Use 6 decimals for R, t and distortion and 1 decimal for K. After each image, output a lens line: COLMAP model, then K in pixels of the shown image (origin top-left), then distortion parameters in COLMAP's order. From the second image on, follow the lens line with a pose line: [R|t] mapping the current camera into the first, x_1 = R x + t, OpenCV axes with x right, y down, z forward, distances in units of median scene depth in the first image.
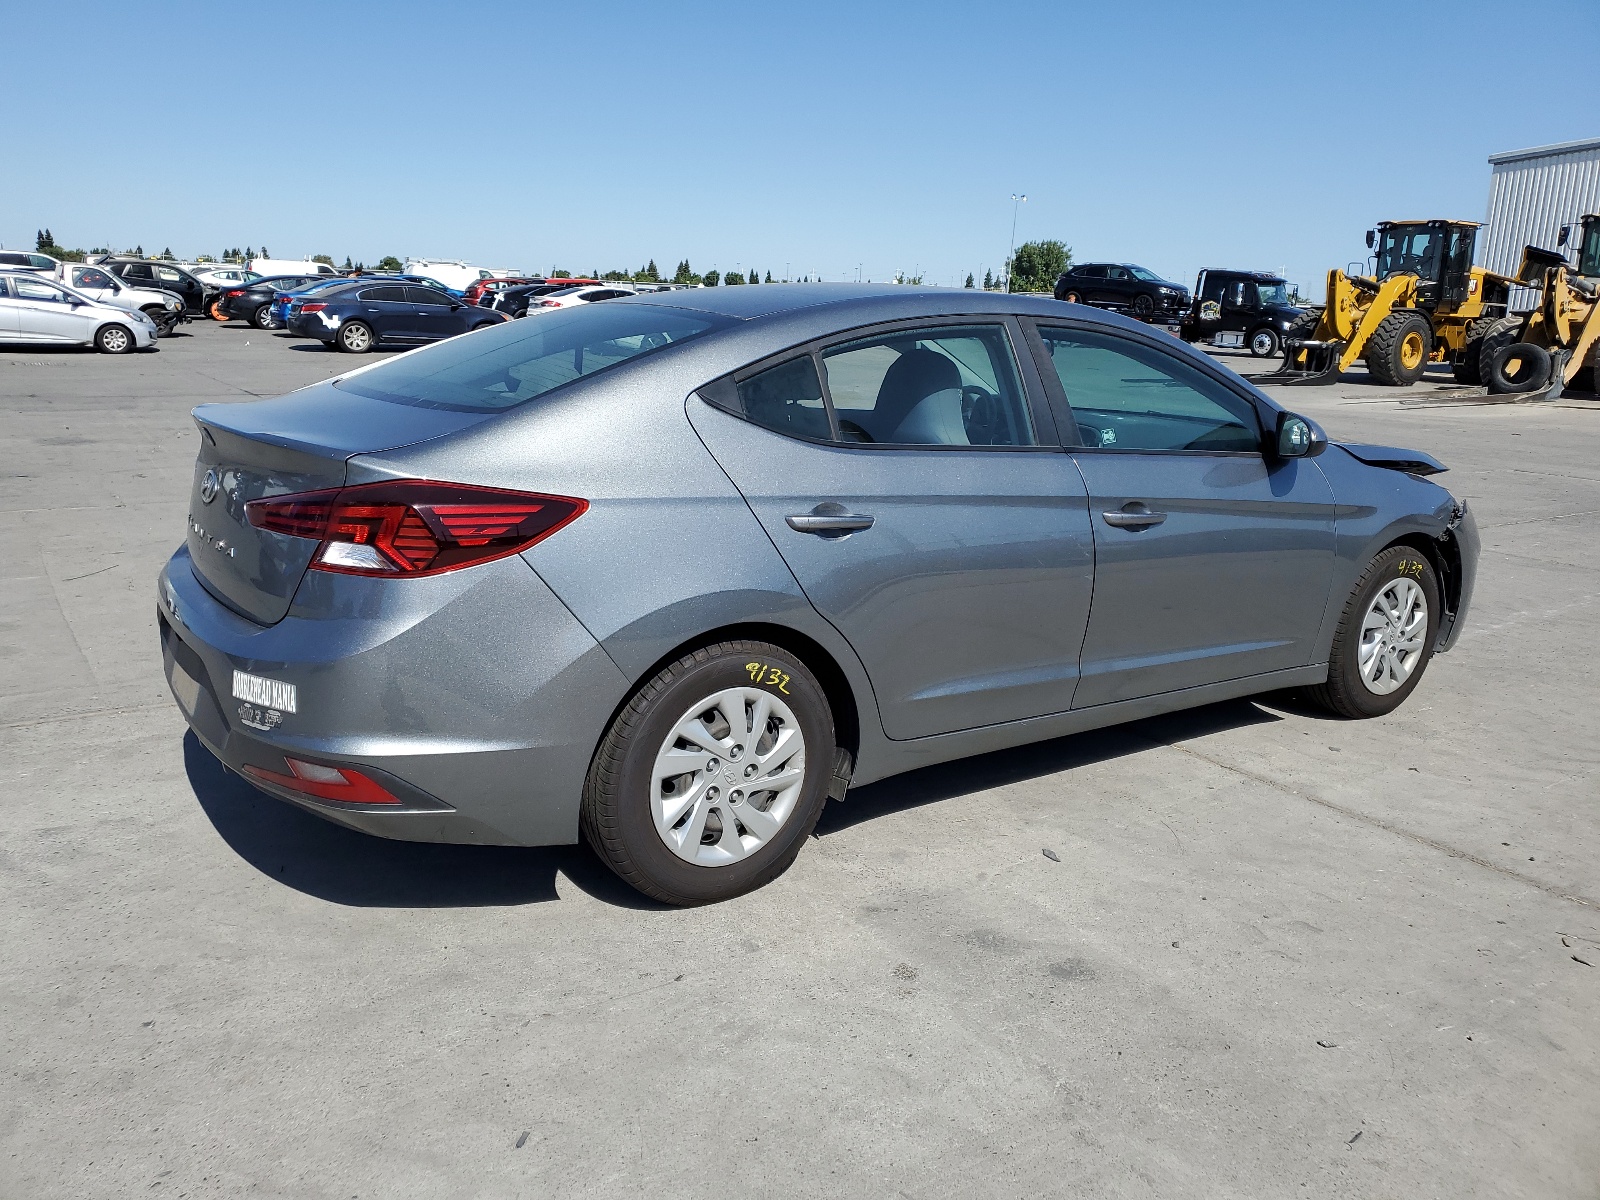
lens RADIAL K [[1223.2, 0, 800.0], [0, 1223.2, 600.0], [0, 0, 1]] dist [0.096658, -0.065802]
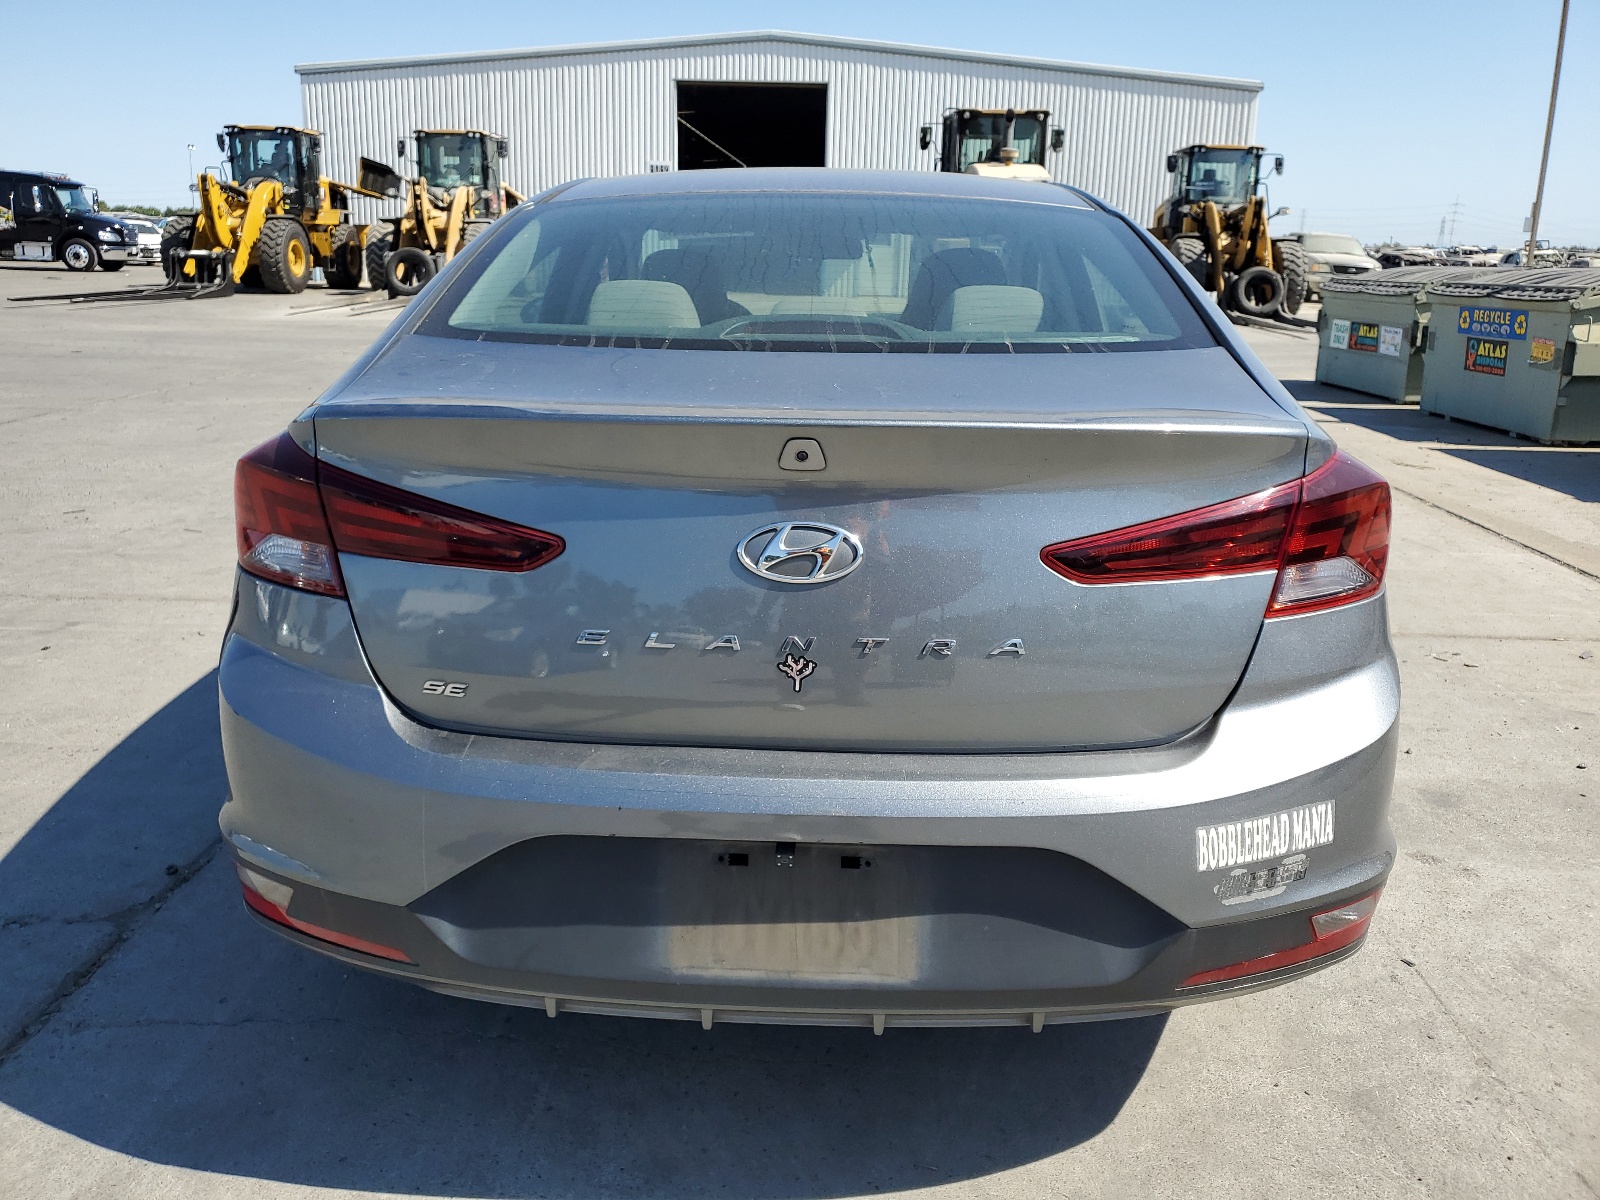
lens RADIAL K [[1240.4, 0, 767.6], [0, 1240.4, 599.4], [0, 0, 1]] dist [-0.003919, 0.005650]
pose [[0.566288, -0.252191, 0.784677, -0.142785], [0.196703, 0.965881, 0.168471, -0.027496], [-0.800391, 0.058945, 0.596574, 0.117044]]
